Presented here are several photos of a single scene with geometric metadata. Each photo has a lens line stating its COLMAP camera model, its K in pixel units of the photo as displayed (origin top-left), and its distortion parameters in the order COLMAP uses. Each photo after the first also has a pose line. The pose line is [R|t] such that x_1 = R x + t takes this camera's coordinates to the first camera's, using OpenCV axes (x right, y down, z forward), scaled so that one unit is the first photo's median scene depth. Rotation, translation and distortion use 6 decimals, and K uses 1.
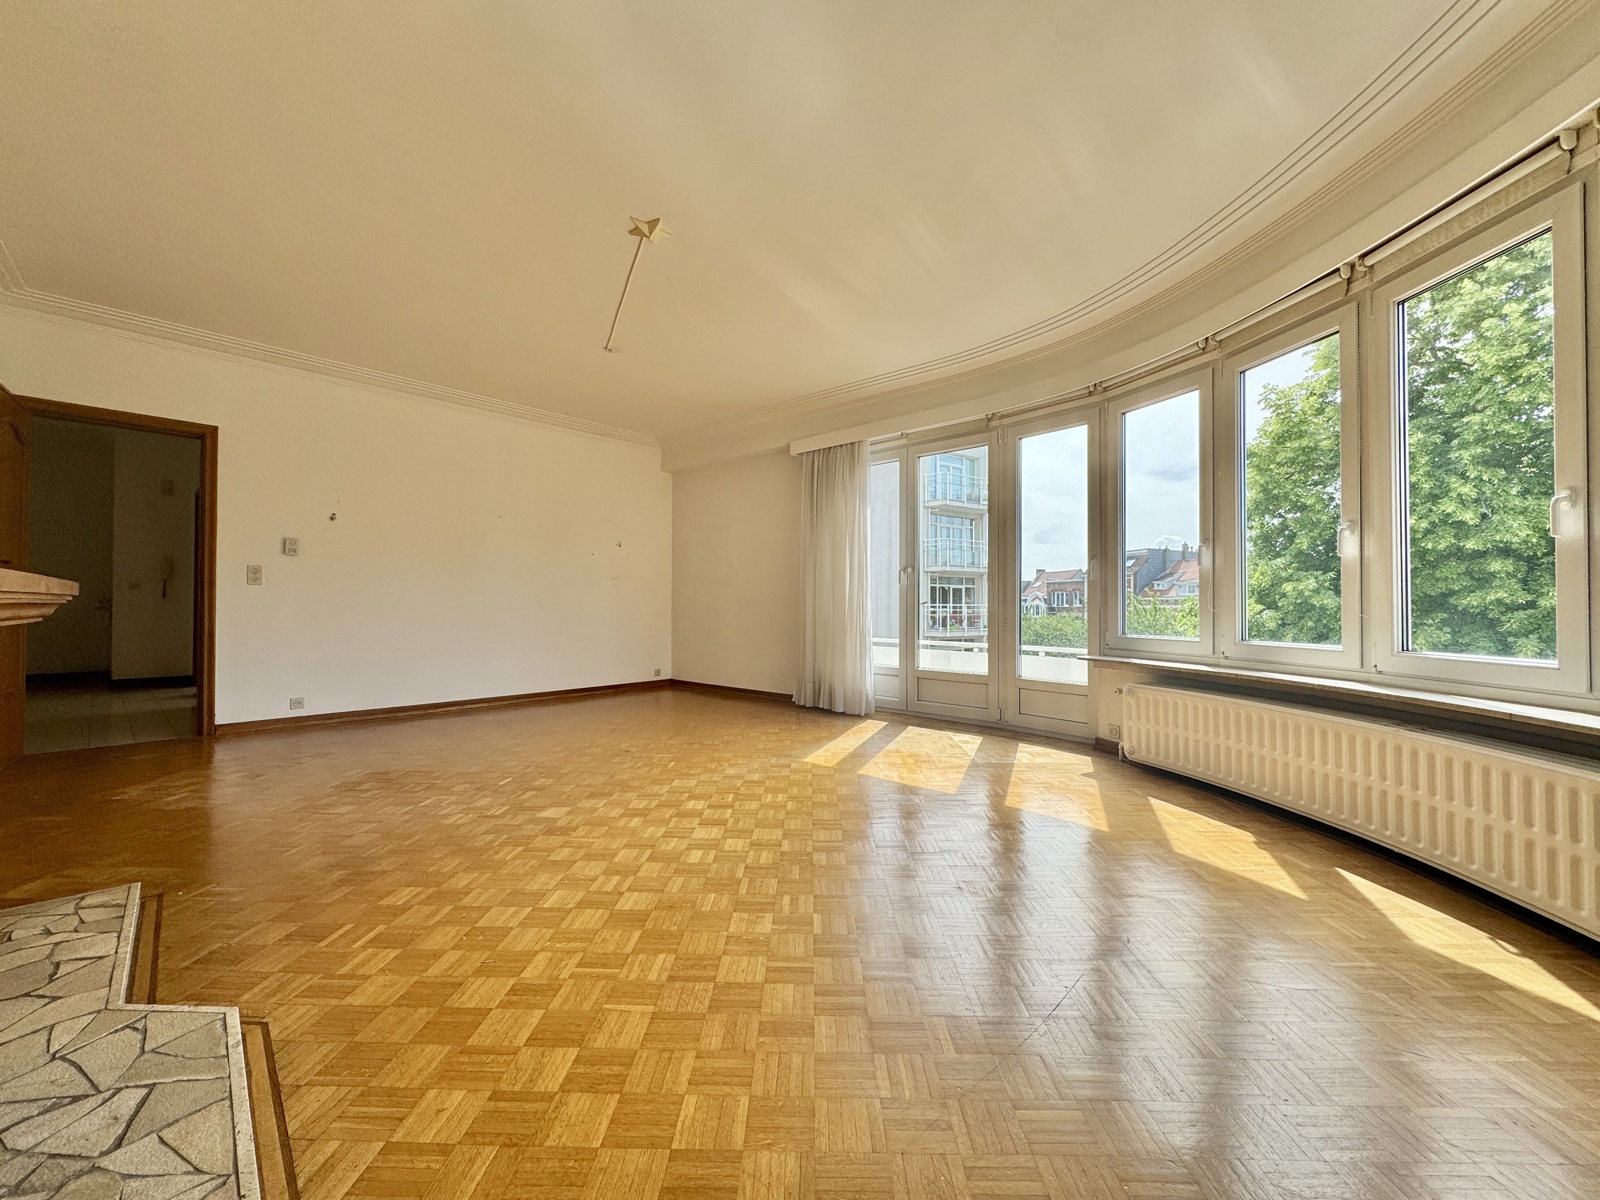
lens RADIAL K [[634.0, 0, 800.0], [0, 634.0, 600.0], [0, 0, 1]] dist [0.000416, 0.000115]
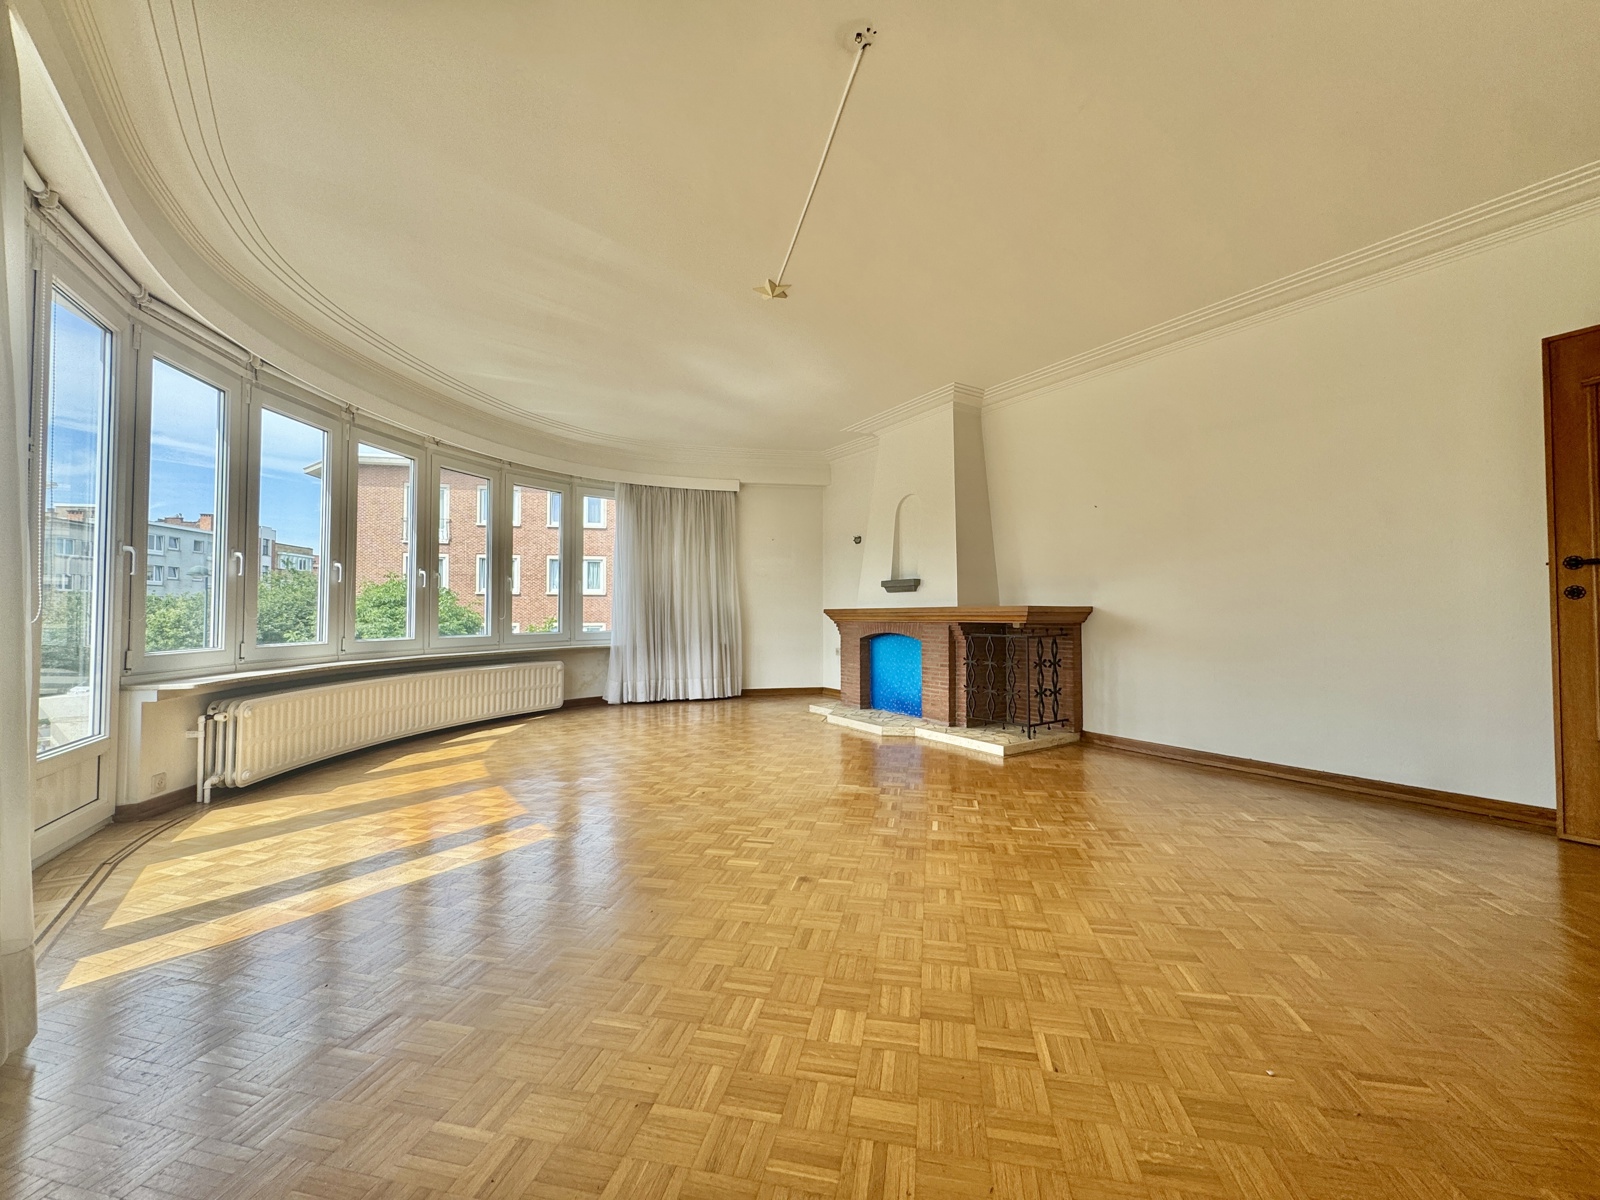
lens RADIAL K [[634.0, 0, 800.0], [0, 634.0, 600.0], [0, 0, 1]] dist [0.000416, 0.000115]
pose [[-0.980464, 0.010469, 0.196422, -0.345845], [0.005254, 0.999620, -0.027053, 0.013515], [-0.196631, -0.025492, -0.980146, 1.367355]]
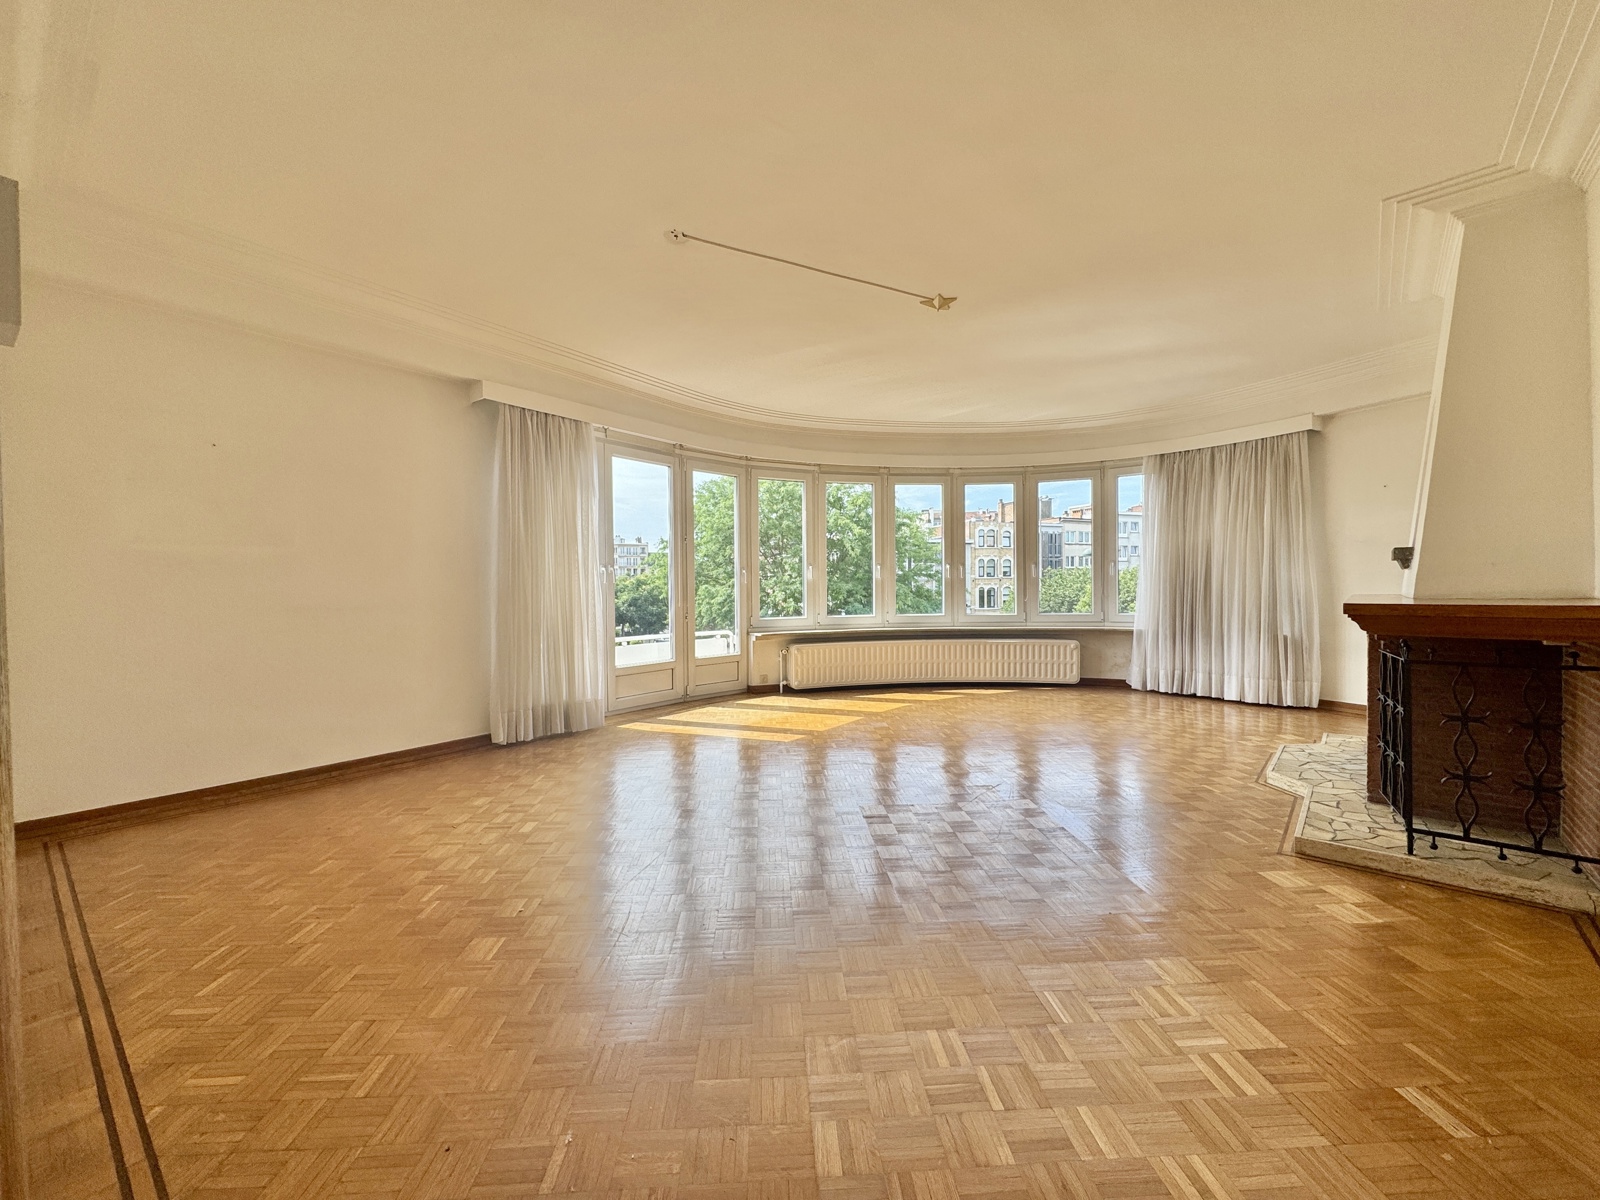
lens RADIAL K [[634.0, 0, 800.0], [0, 634.0, 600.0], [0, 0, 1]] dist [0.000416, 0.000115]
pose [[-0.073462, -0.015149, 0.997183, -0.951756], [0.007461, 0.999848, 0.015739, -0.014197], [-0.997270, 0.008596, -0.073338, 0.886583]]
